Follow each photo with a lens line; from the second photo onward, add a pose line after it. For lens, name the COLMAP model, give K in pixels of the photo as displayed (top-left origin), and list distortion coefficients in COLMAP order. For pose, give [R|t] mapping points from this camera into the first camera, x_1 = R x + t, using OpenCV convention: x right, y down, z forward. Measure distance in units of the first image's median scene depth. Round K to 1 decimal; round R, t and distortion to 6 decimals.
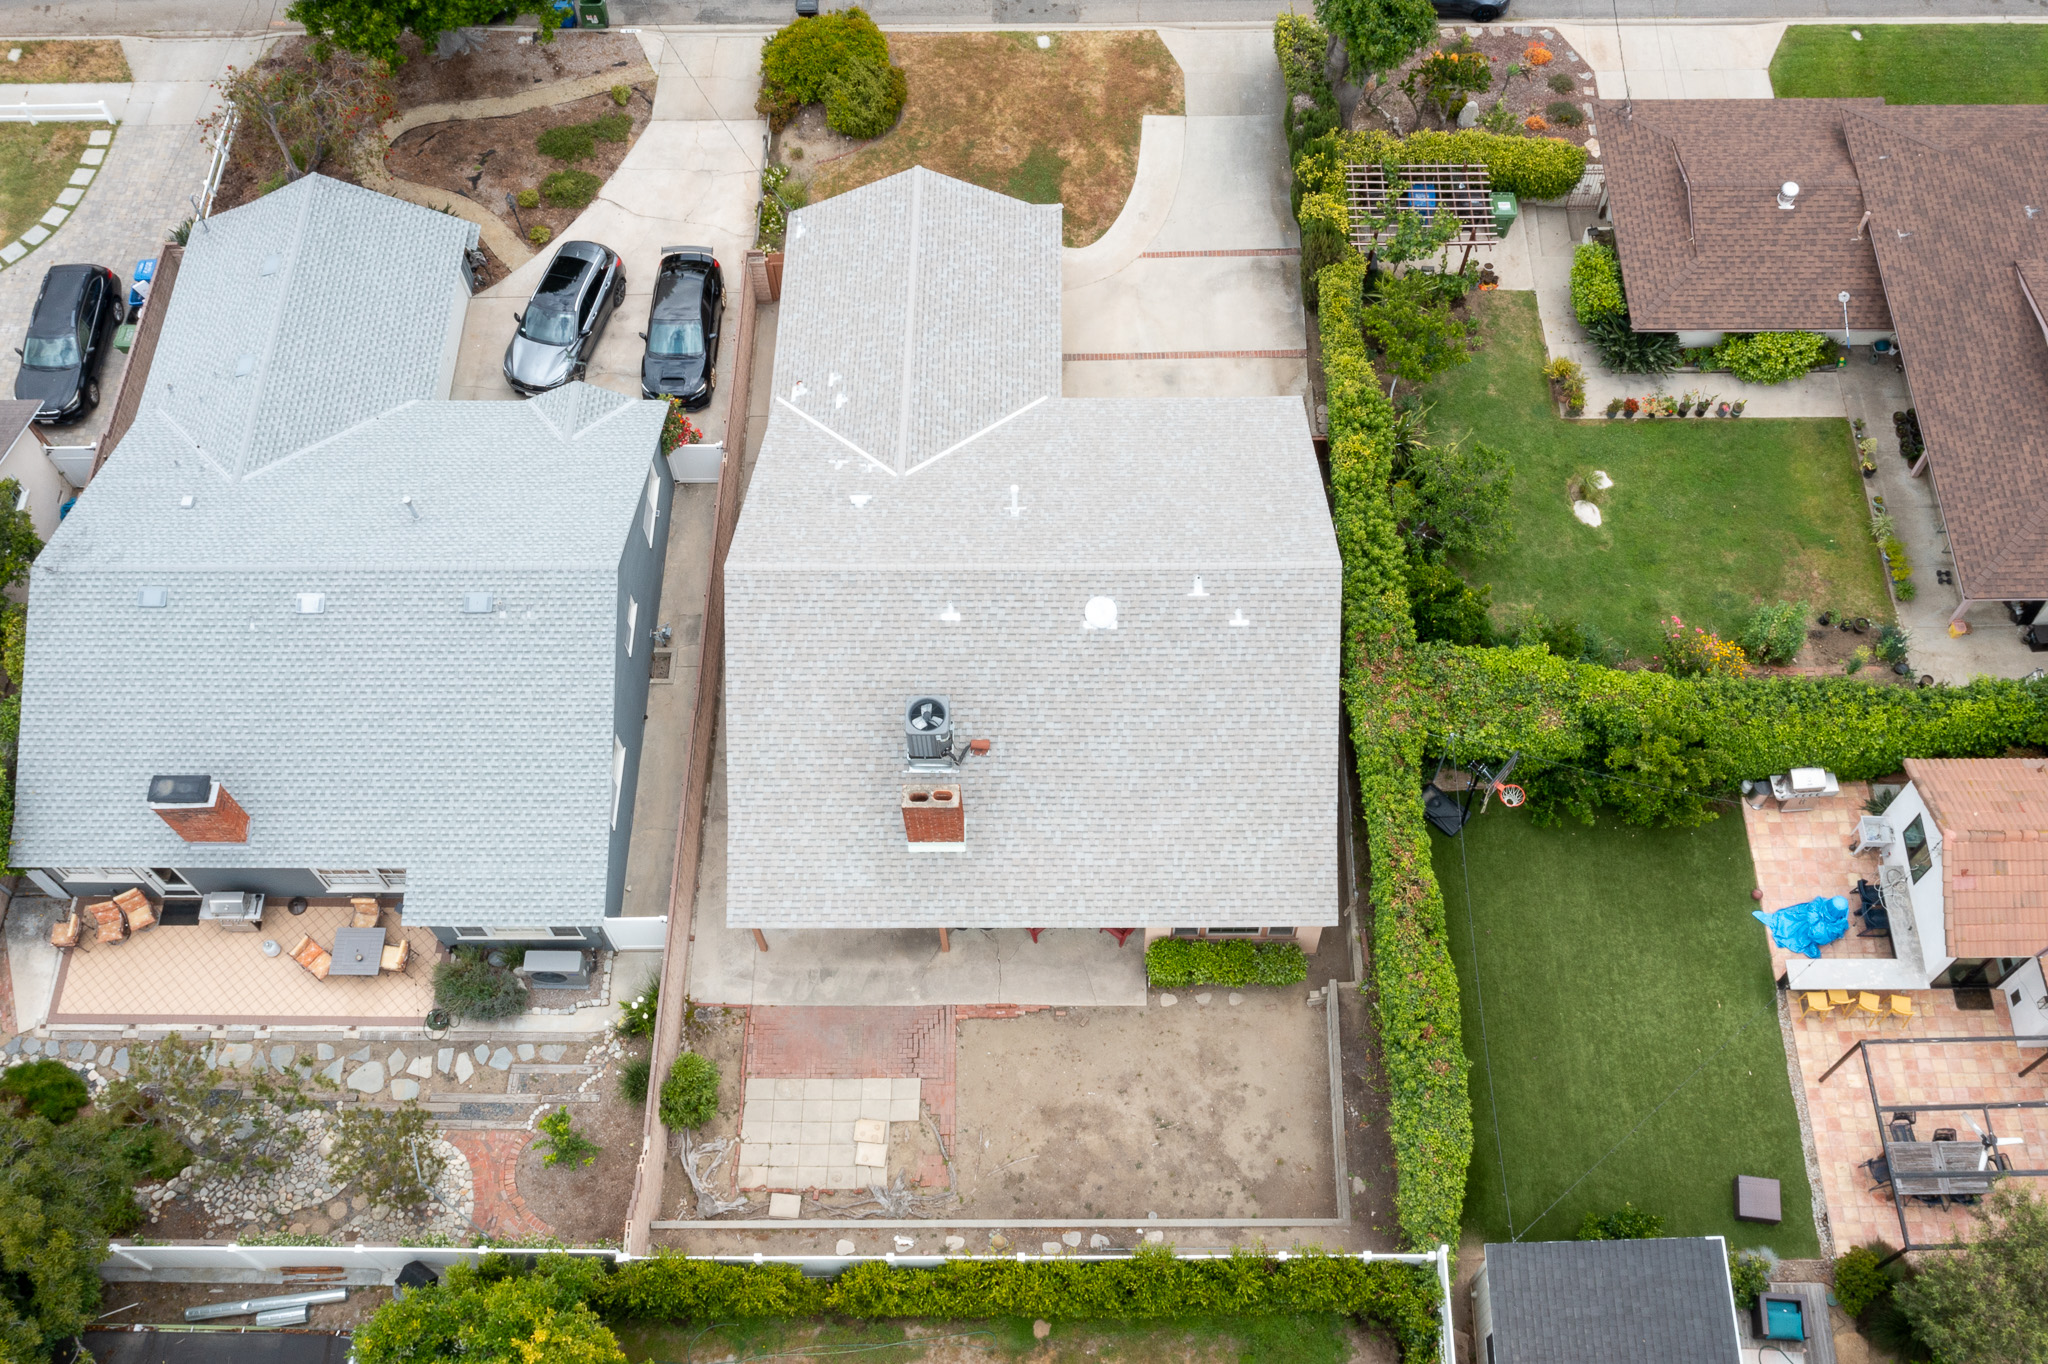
lens RADIAL K [[1691.8, 0, 1079.0], [0, 1691.8, 643.3], [0, 0, 1]] dist [-0.000433, 0.000831]
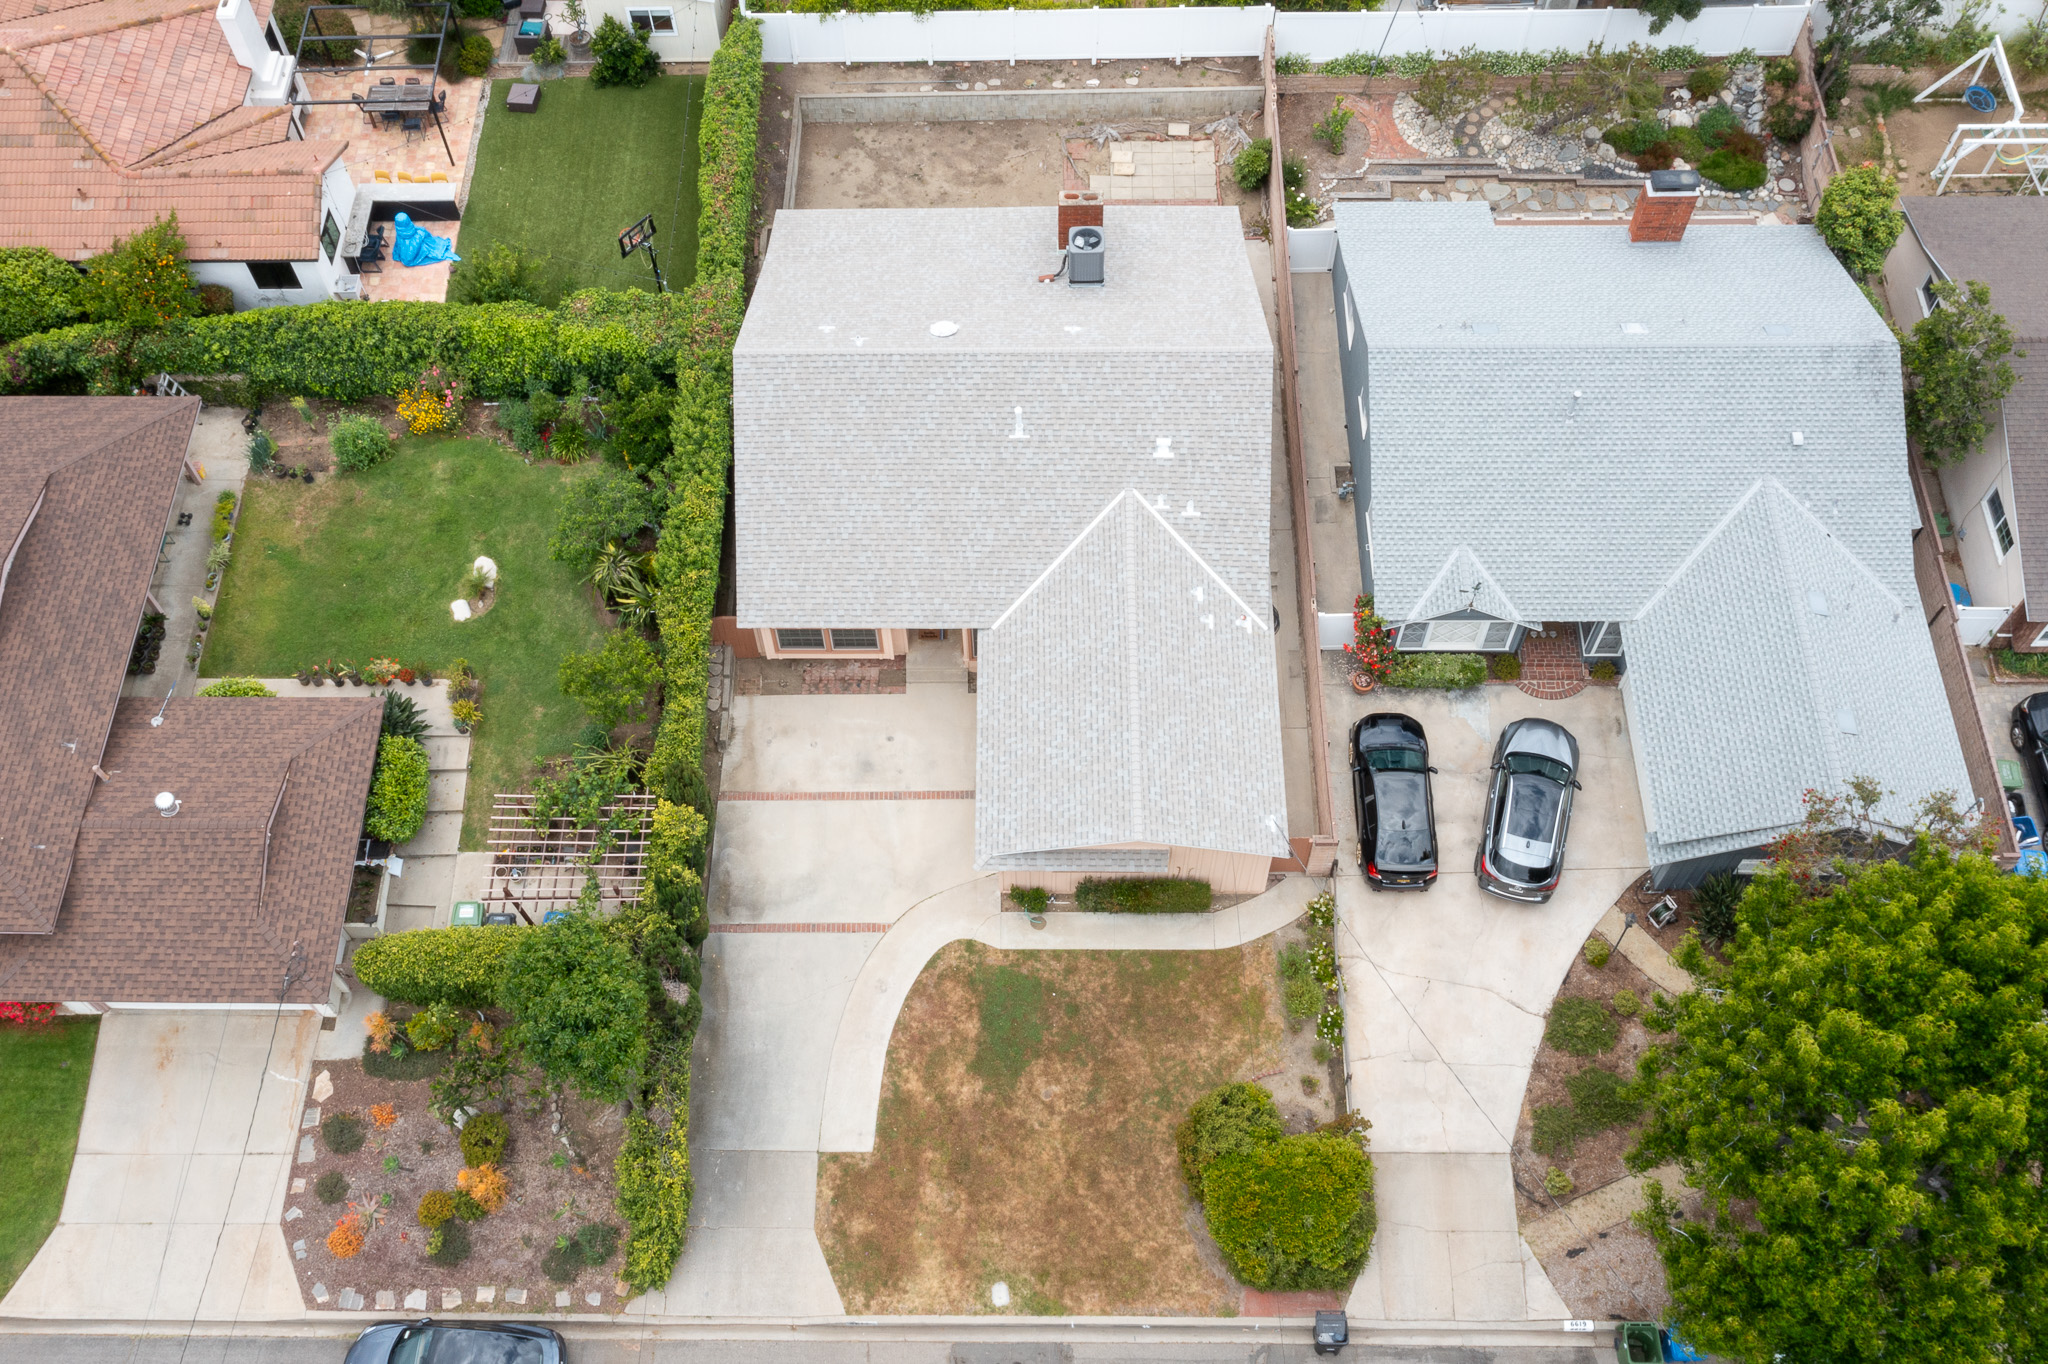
lens RADIAL K [[1694.9, 0, 968.9], [0, 1694.9, 782.0], [0, 0, 1]] dist [-0.001317, -0.002170]
pose [[-0.999103, -0.000869, 0.042338, -0.045820], [0.034111, -0.608956, 0.792470, -0.961100], [0.025093, 0.793204, 0.608439, 0.454164]]
